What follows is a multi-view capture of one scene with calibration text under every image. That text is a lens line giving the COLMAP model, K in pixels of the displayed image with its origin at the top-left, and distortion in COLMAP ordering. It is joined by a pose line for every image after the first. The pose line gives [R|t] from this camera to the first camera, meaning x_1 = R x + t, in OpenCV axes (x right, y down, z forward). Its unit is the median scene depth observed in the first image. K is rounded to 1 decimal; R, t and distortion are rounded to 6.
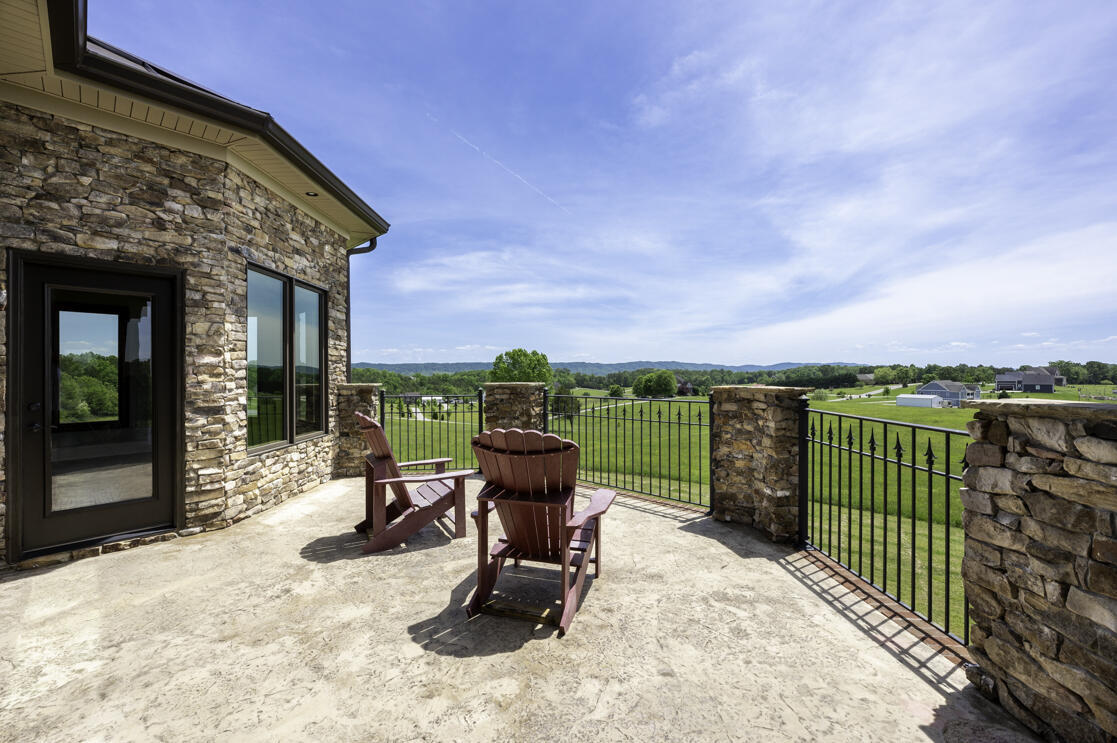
lens RADIAL K [[450.1, 0, 564.4], [0, 450.1, 374.1], [0, 0, 1]] dist [-0.002743, 0.000439]
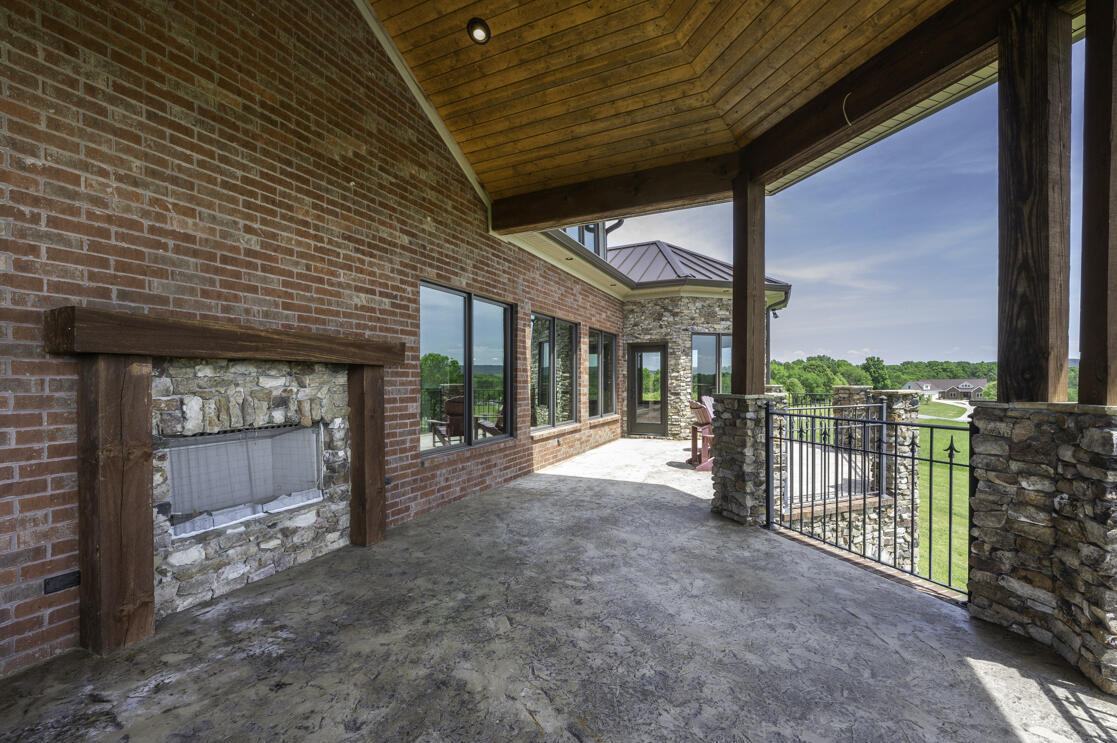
lens RADIAL K [[450.1, 0, 561.4], [0, 450.1, 378.6], [0, 0, 1]] dist [-0.002743, 0.000439]
pose [[0.293361, 0.004005, -0.955993, 1.508957], [0.003558, 0.999980, 0.005281, -0.023089], [0.955995, -0.004951, 0.293341, -0.397063]]
